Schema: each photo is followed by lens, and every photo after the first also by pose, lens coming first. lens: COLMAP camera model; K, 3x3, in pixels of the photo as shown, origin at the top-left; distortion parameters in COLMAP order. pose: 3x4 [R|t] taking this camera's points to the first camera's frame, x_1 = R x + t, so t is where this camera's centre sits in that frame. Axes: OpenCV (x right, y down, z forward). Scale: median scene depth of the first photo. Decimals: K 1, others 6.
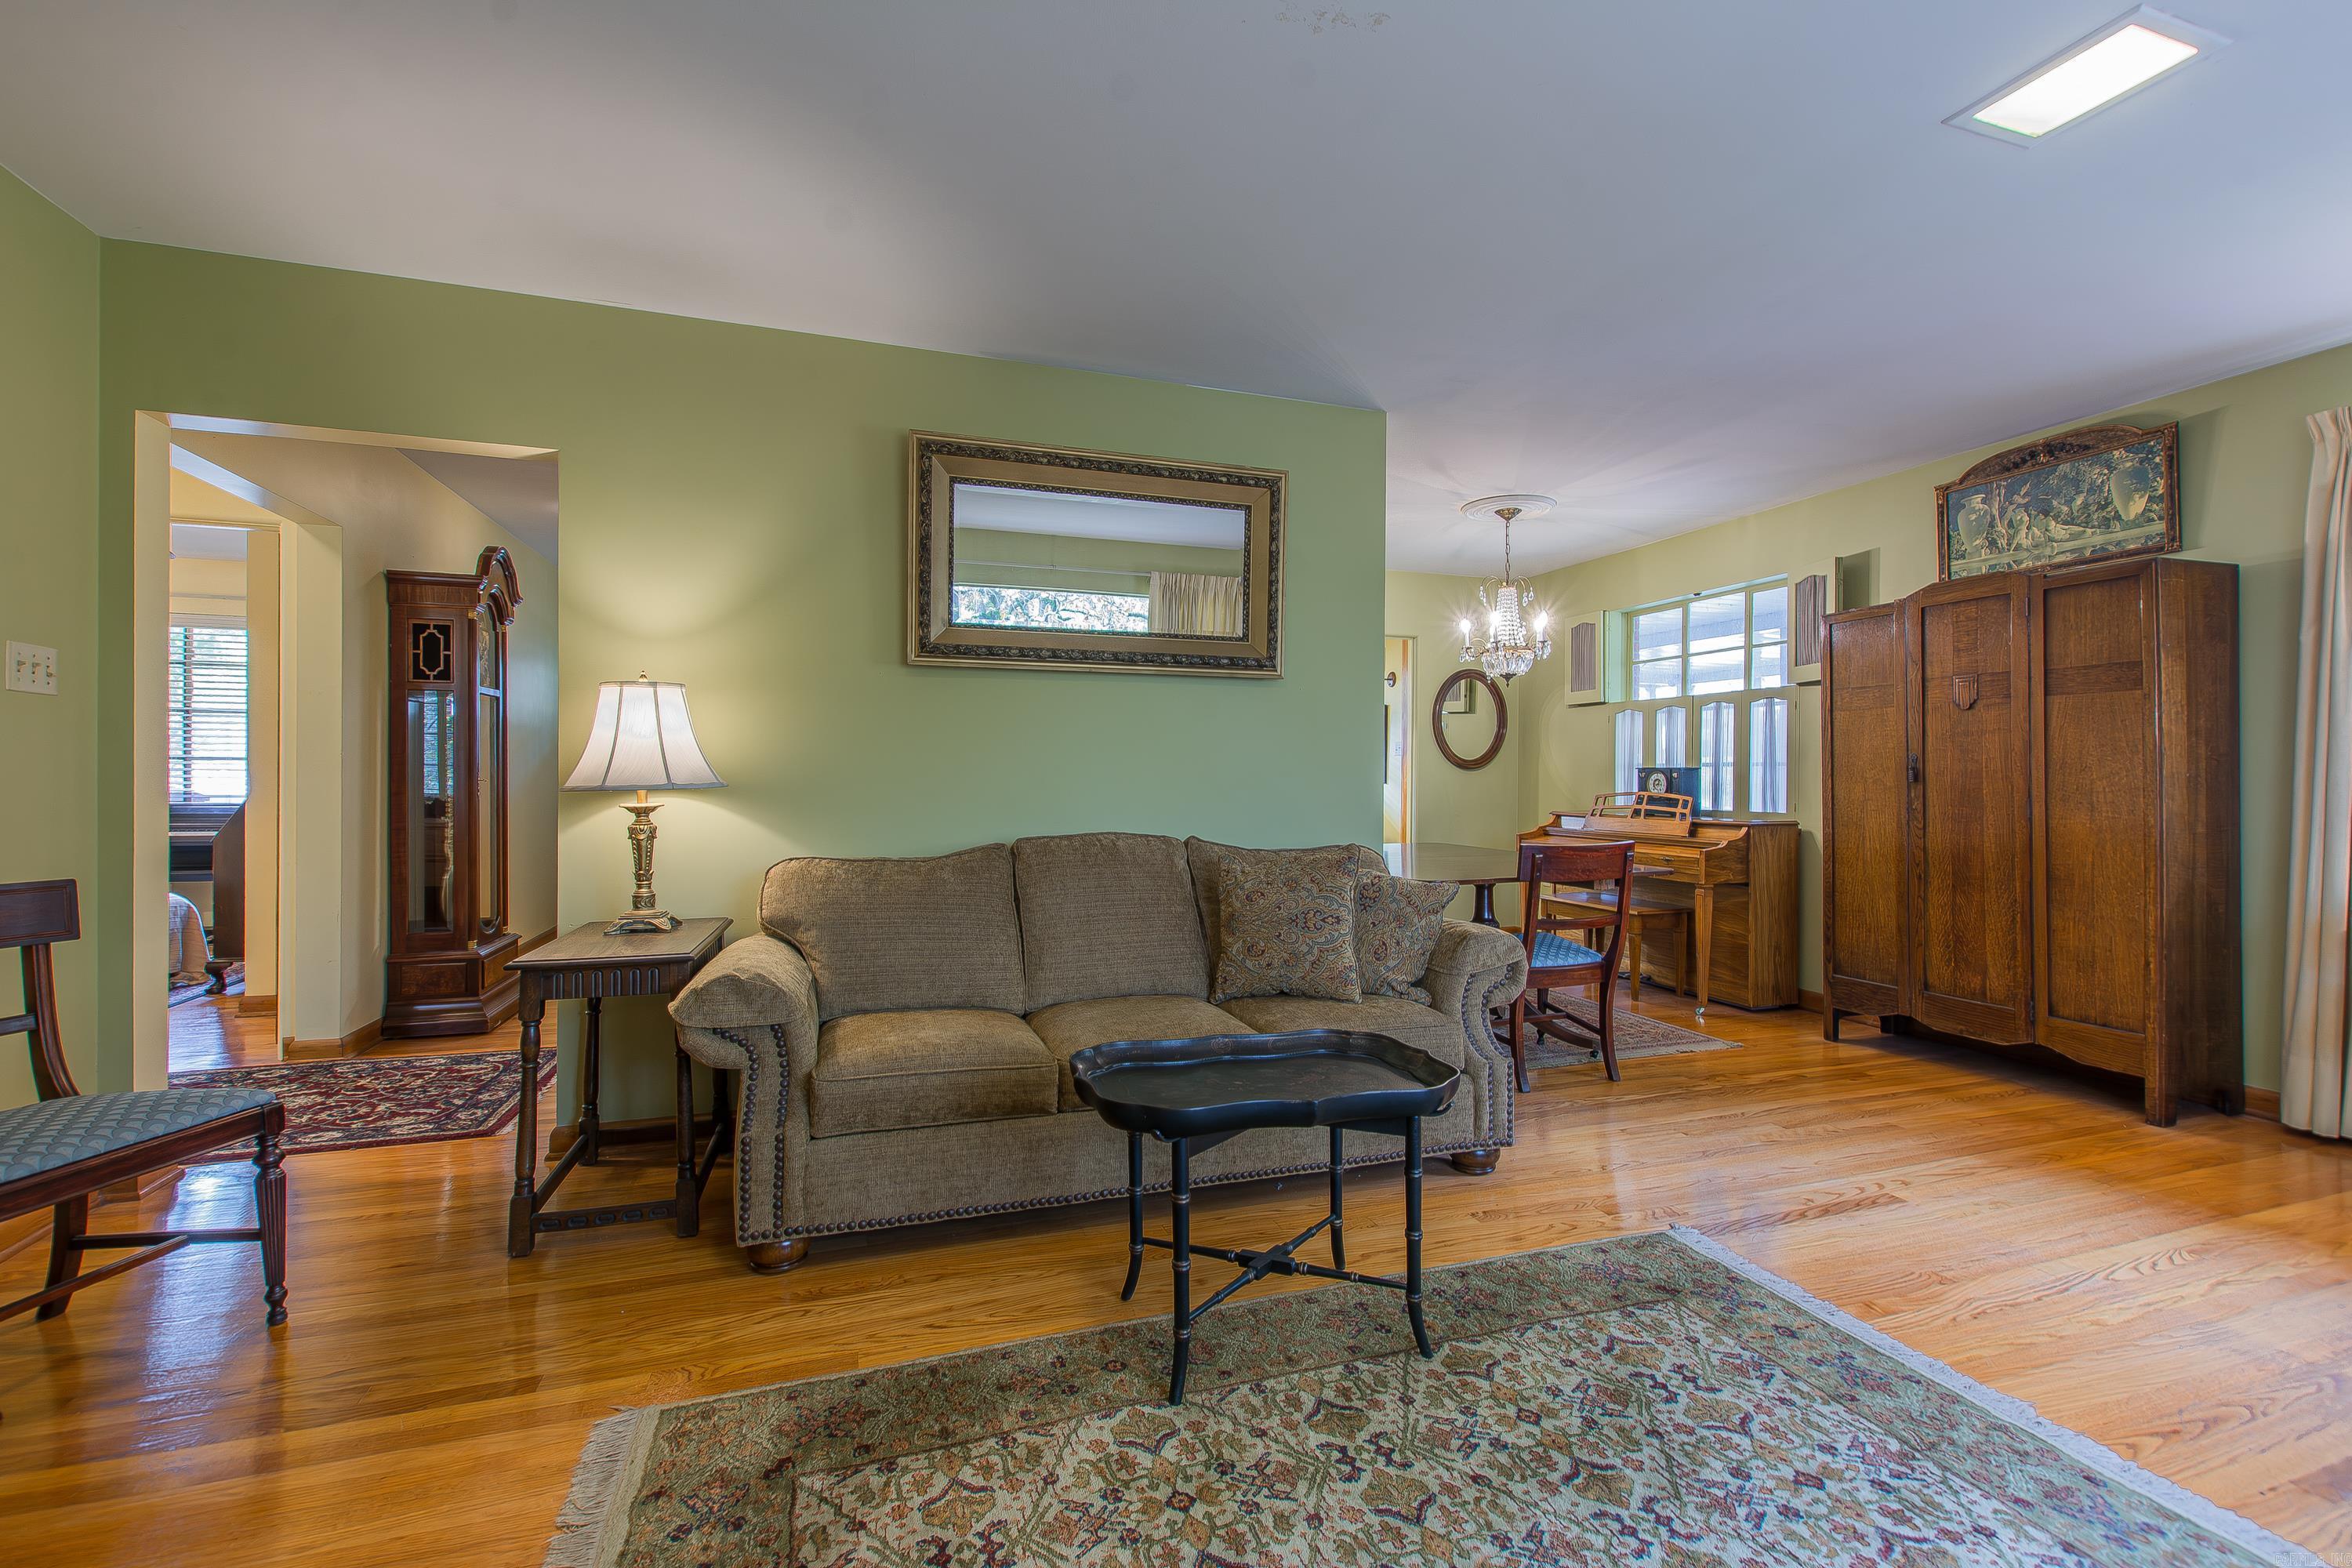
lens RADIAL K [[1022.4, 0, 1192.6], [0, 1022.4, 784.6], [0, 0, 1]] dist [0.006292, -0.003841]
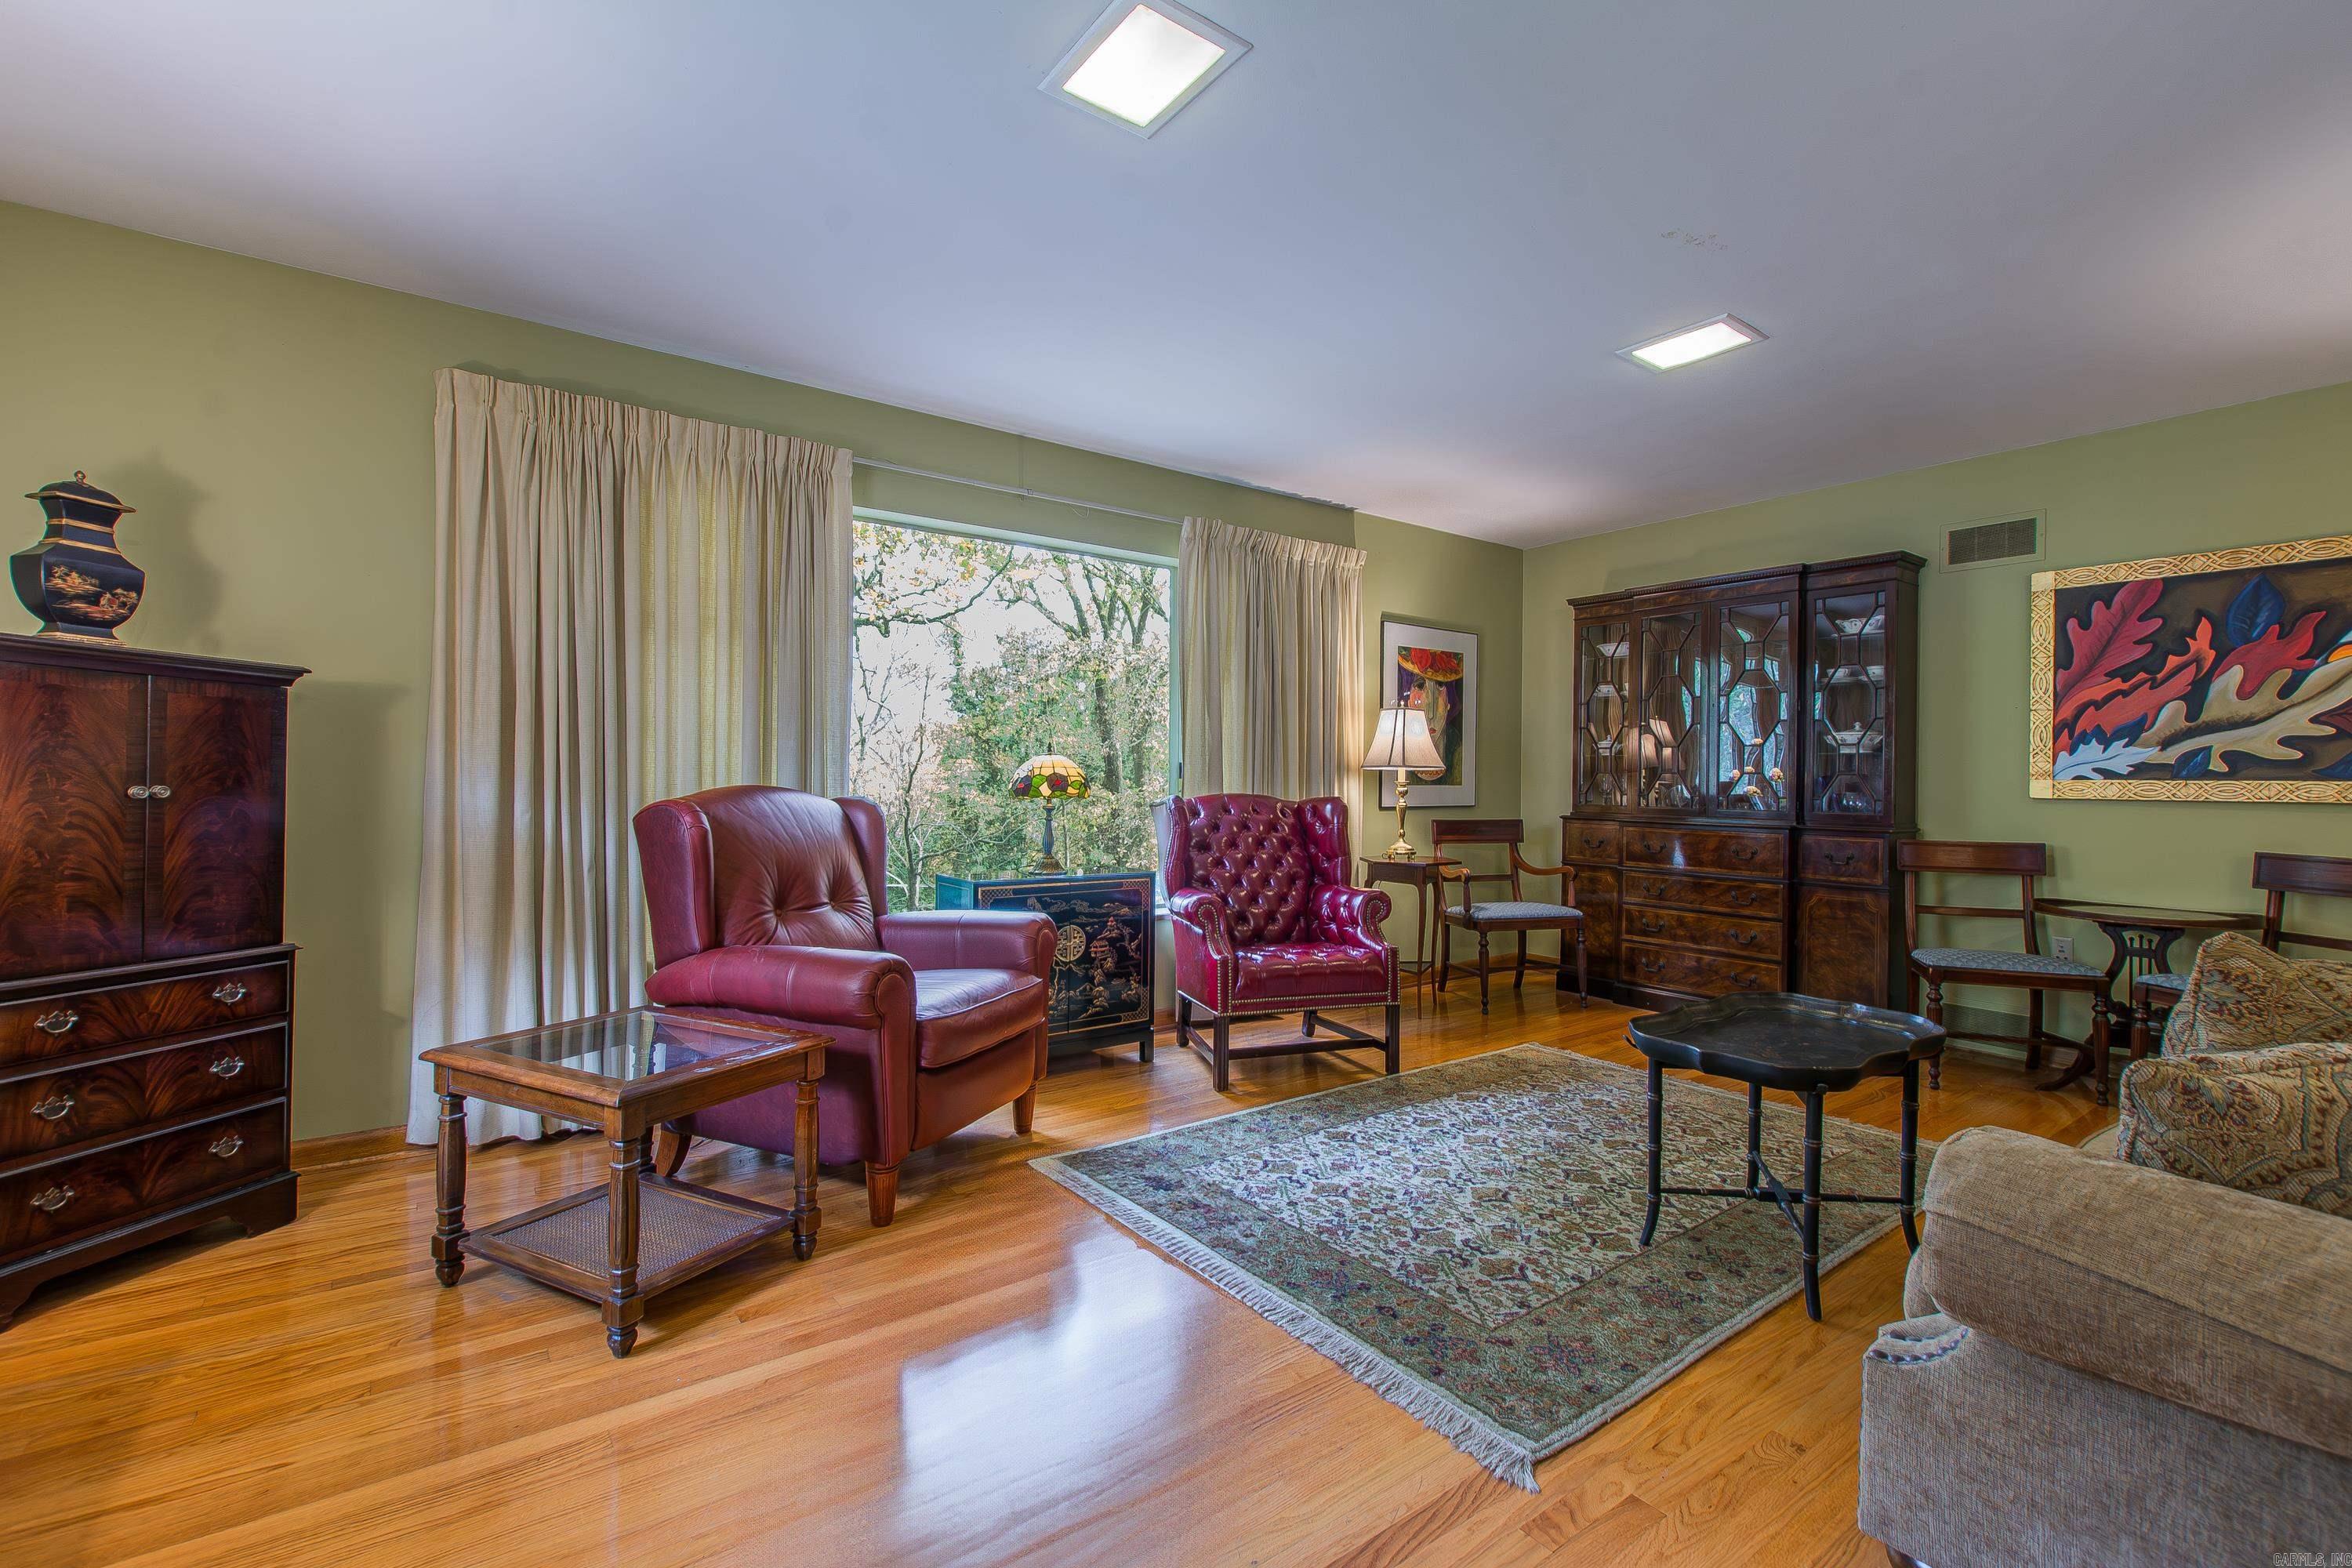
lens RADIAL K [[1022.4, 0, 1189.4], [0, 1022.4, 781.2], [0, 0, 1]] dist [0.006292, -0.003841]
pose [[-0.953265, -0.013478, -0.301836, 0.700305], [-0.016625, 0.999831, 0.007860, -0.004593], [0.301679, 0.012510, -0.953327, 1.235781]]
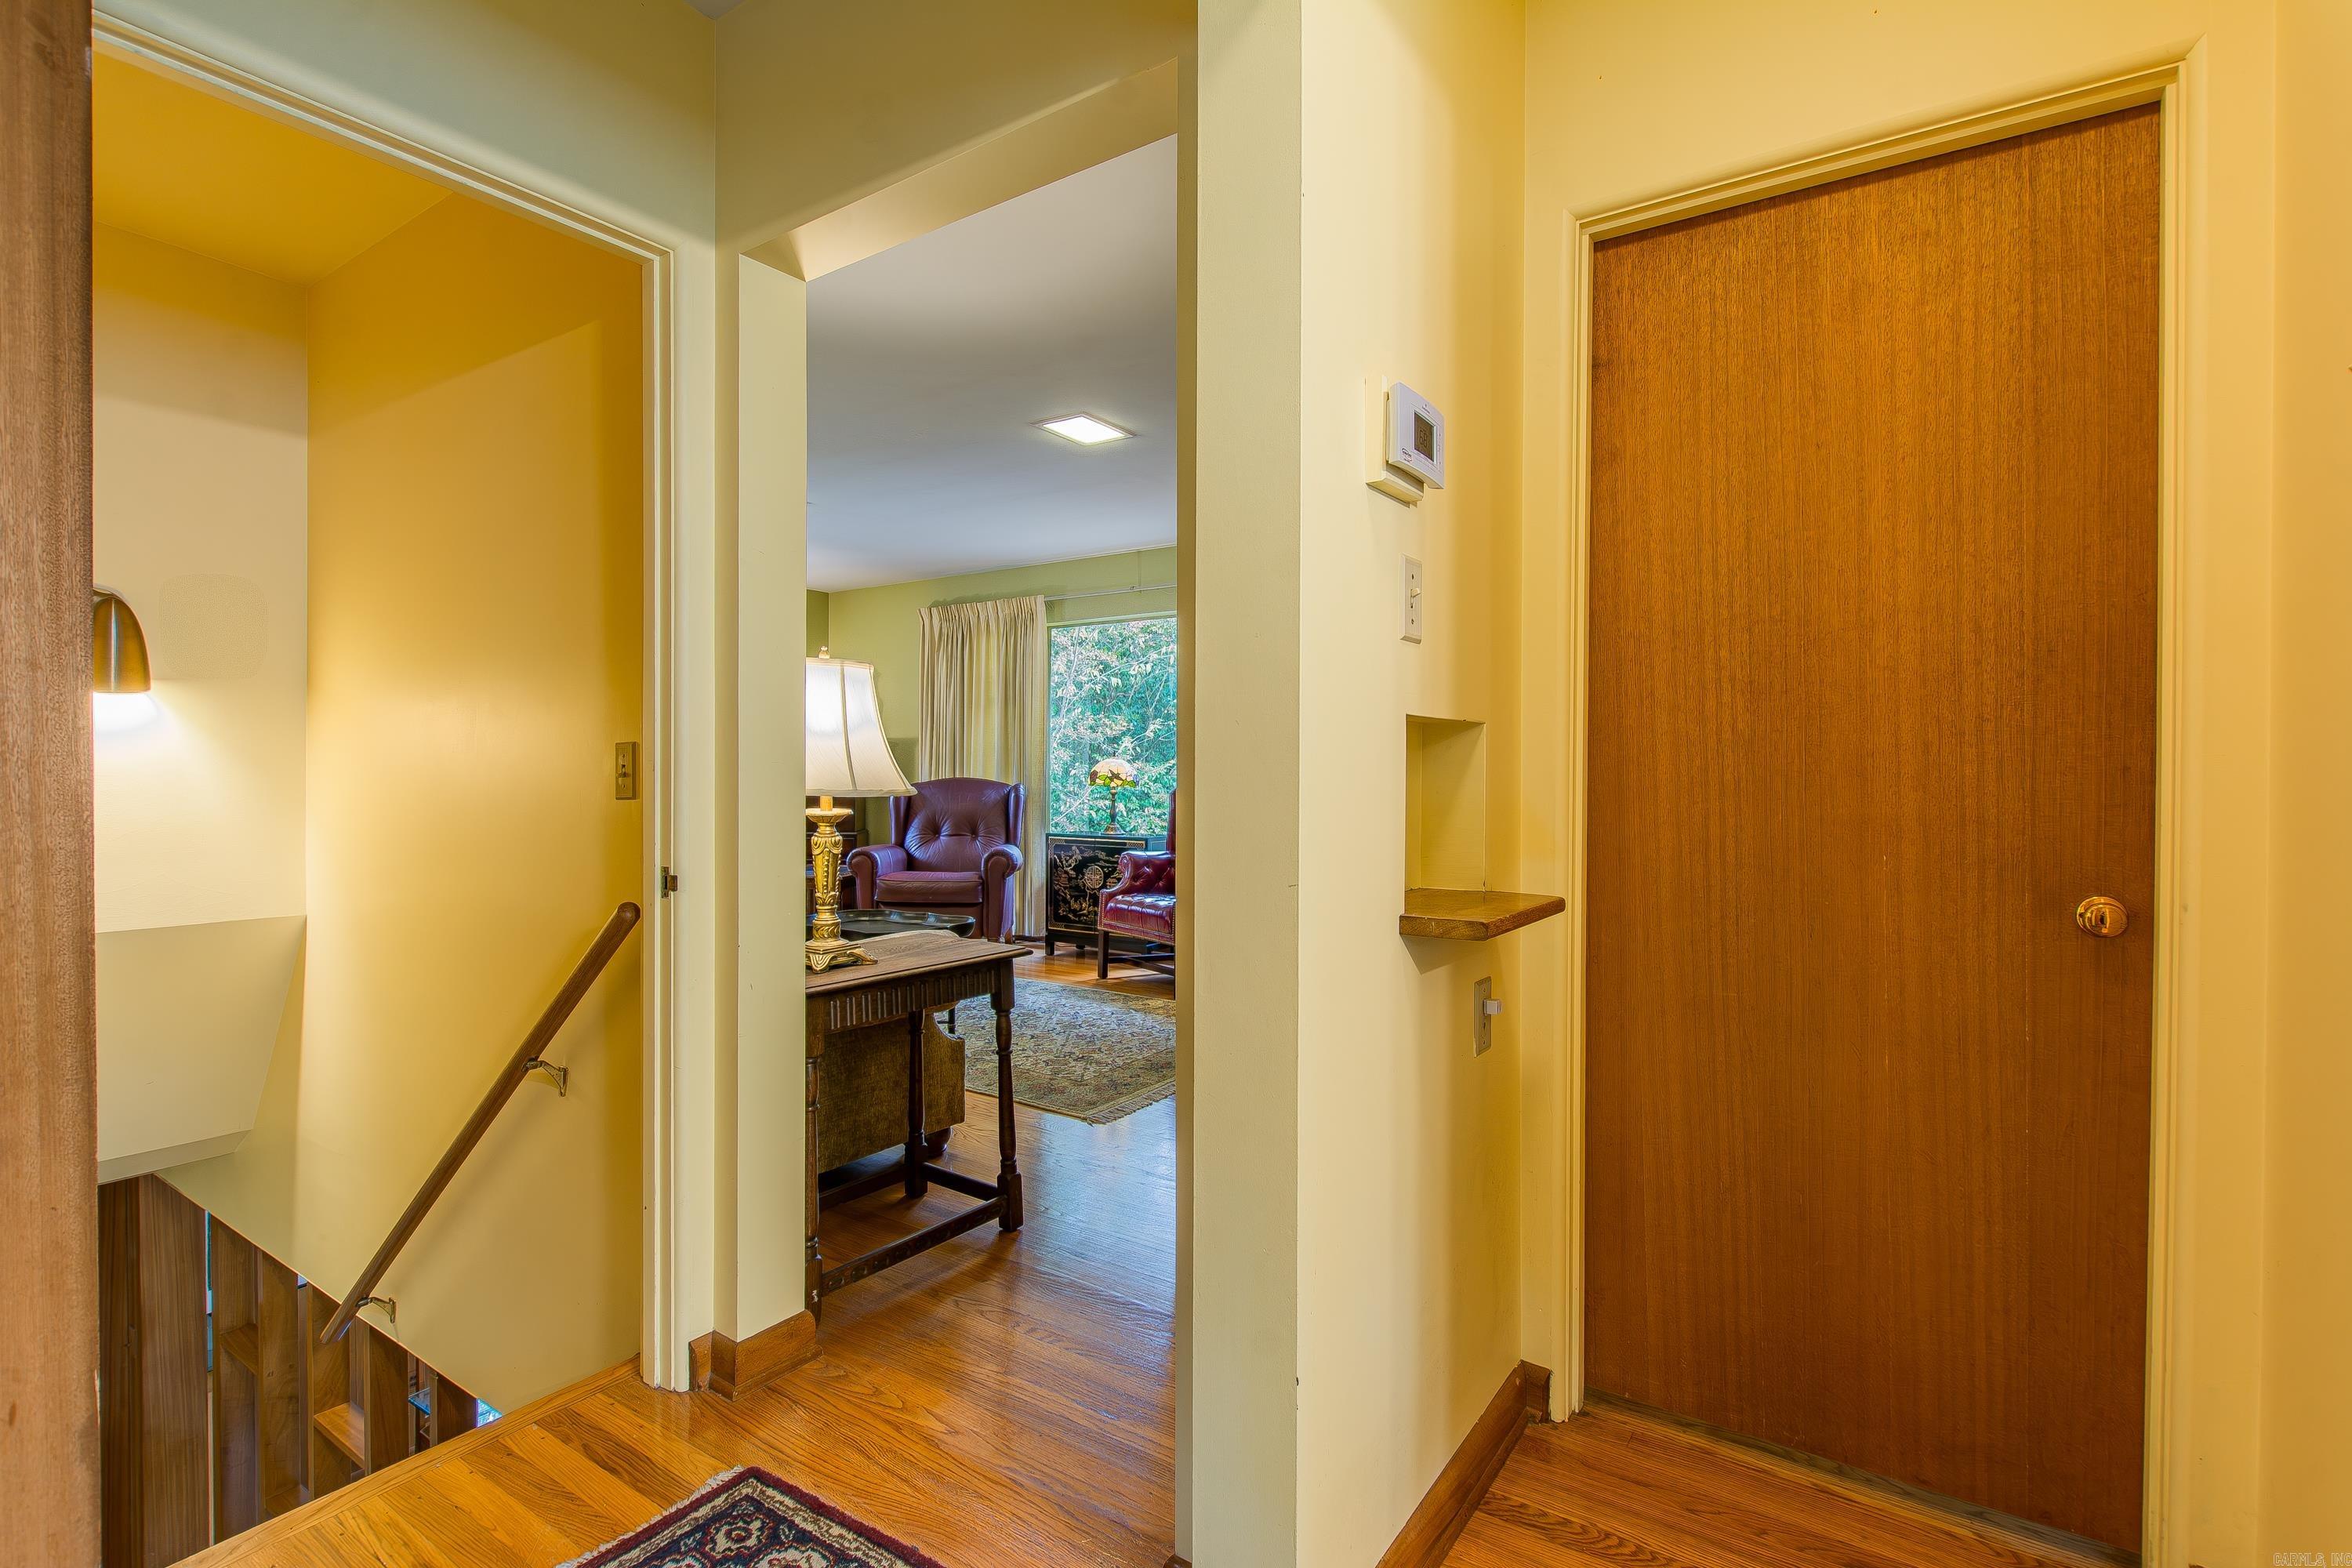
lens RADIAL K [[1104.6, 0, 1181.1], [0, 1104.6, 783.5], [0, 0, 1]] dist [0.000874, -0.002814]
pose [[-0.600122, -0.016235, 0.799744, -1.257785], [-0.001054, 0.999809, 0.019505, -0.018029], [-0.799908, 0.010863, -0.600025, 1.159741]]
